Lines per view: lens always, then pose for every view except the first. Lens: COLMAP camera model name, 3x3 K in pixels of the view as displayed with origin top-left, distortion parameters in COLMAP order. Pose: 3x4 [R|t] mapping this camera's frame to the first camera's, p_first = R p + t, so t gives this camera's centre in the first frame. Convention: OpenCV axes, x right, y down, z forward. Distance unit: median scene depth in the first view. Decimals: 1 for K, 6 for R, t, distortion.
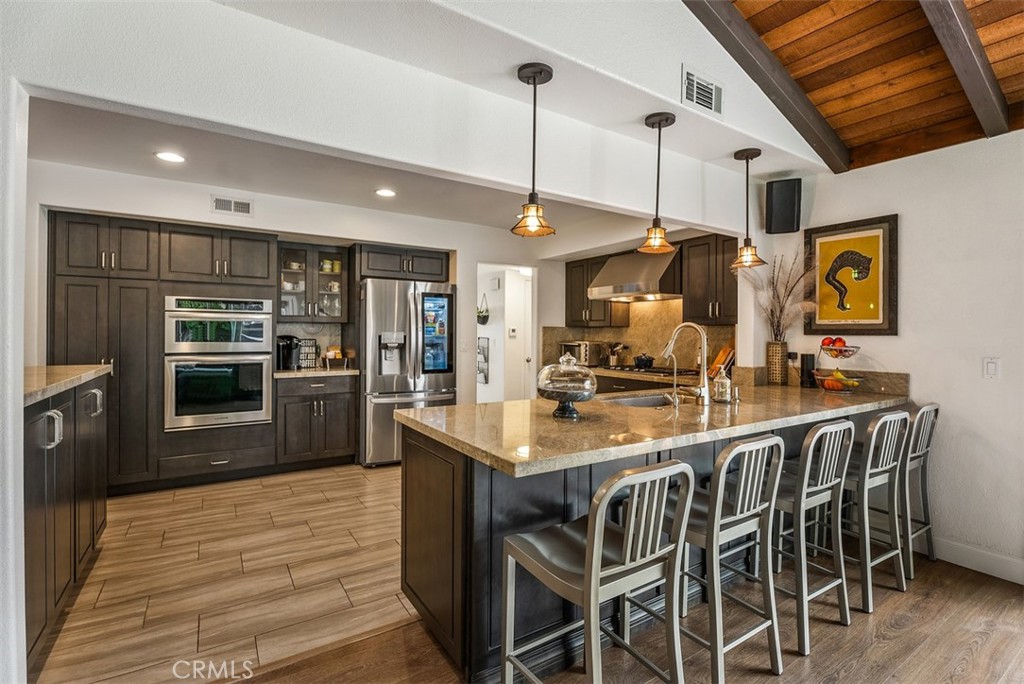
lens RADIAL K [[474.9, 0, 510.2], [0, 474.9, 336.6], [0, 0, 1]] dist [-0.000918, -0.000136]
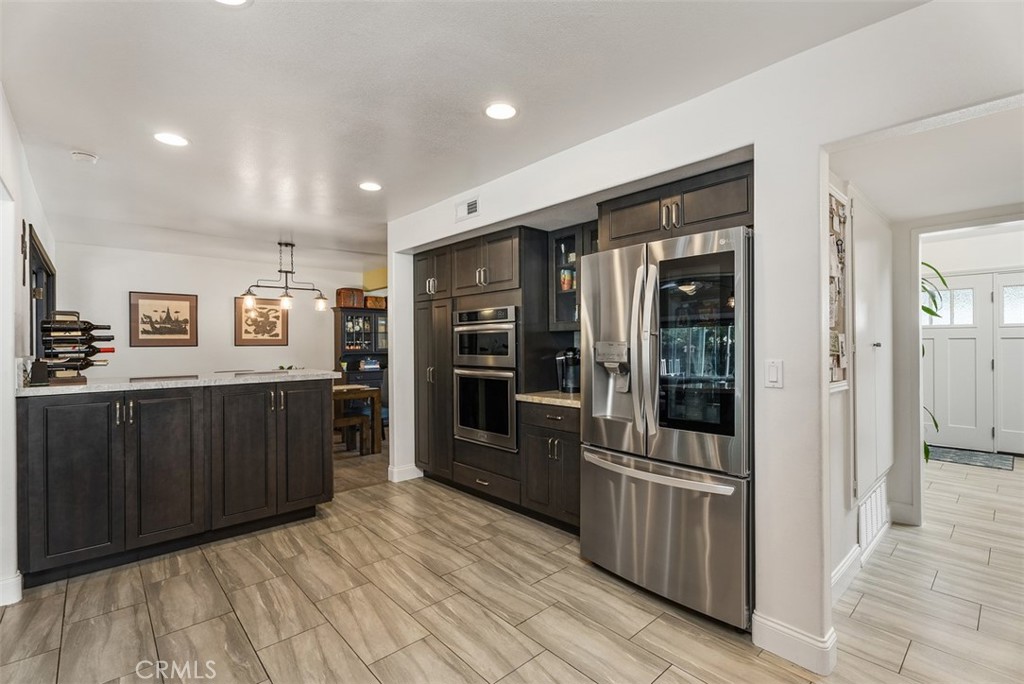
lens RADIAL K [[455.9, 0, 512.6], [0, 455.9, 349.3], [0, 0, 1]] dist [-0.000383, -0.000144]
pose [[0.177764, 0.003833, -0.984066, 0.352773], [0.000982, 0.999991, 0.004073, -0.005398], [0.984073, -0.001691, 0.177758, 1.069967]]
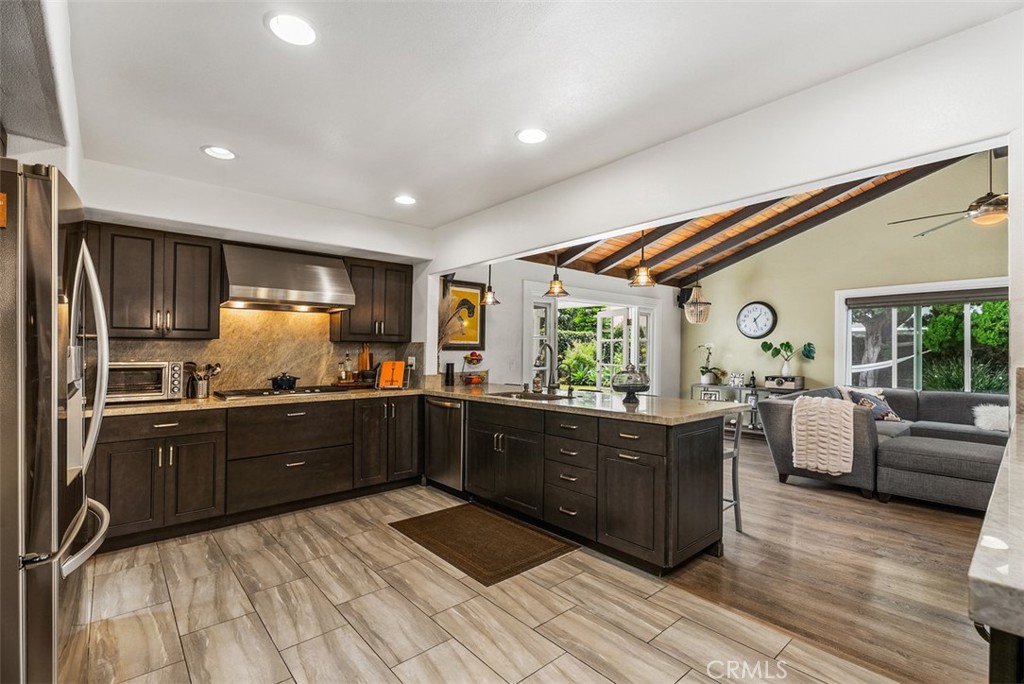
lens RADIAL K [[462.5, 0, 524.5], [0, 462.5, 348.0], [0, 0, 1]] dist [0.000698, 0.000028]
pose [[-0.165957, -0.001352, 0.986132, -0.844198], [0.002623, 0.999995, 0.001813, -0.012353], [-0.986130, 0.002887, -0.165952, 1.002991]]
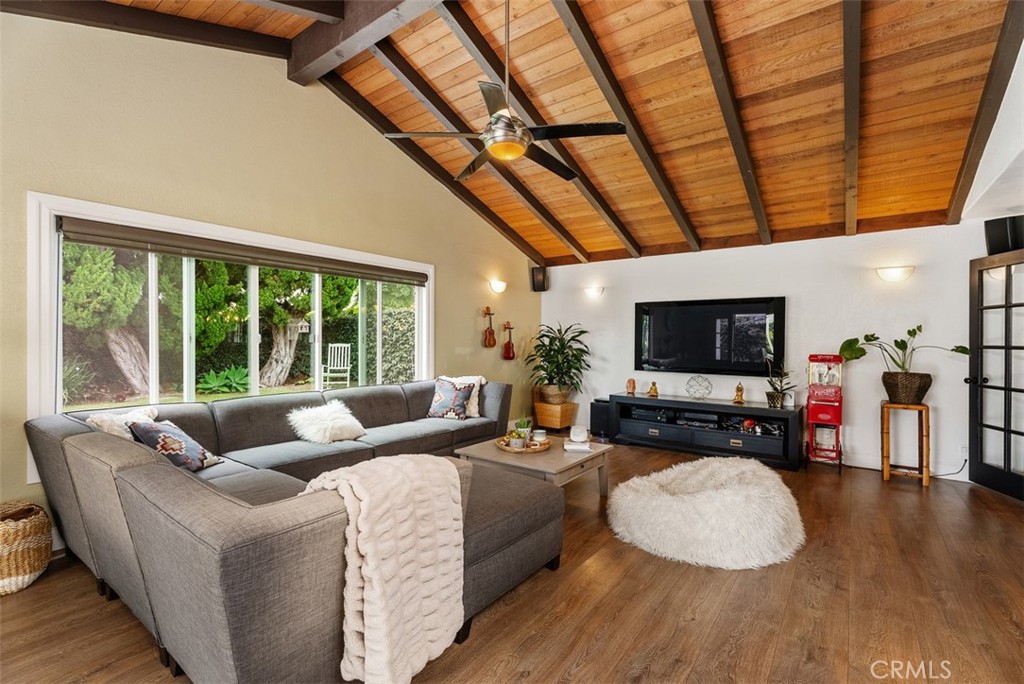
lens RADIAL K [[453.7, 0, 512.0], [0, 453.7, 342.0], [0, 0, 1]] dist [0.003627, 0.000195]
pose [[-0.935144, -0.012247, -0.354057, 0.328005], [-0.016173, 0.999836, 0.008132, 0.002001], [0.353899, 0.013331, -0.935189, 0.459876]]
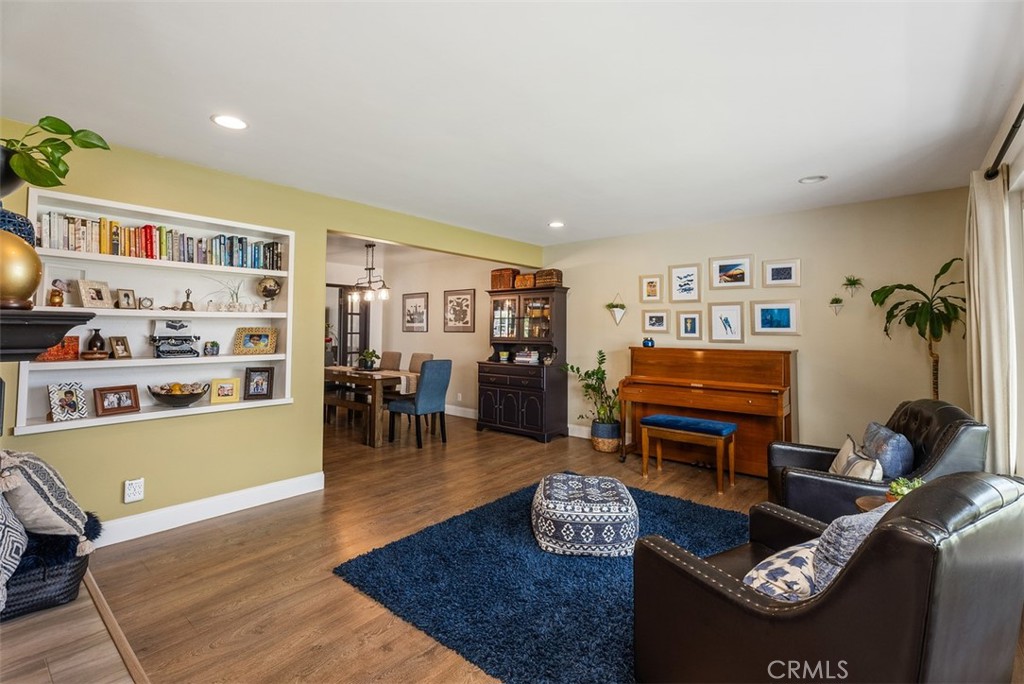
lens RADIAL K [[472.0, 0, 507.9], [0, 472.0, 316.6], [0, 0, 1]] dist [-0.000715, -0.000080]
pose [[-0.955889, -0.022291, -0.292879, -1.286023], [-0.015050, 0.999523, -0.026953, -0.030498], [0.293341, -0.021357, -0.955769, 2.537670]]
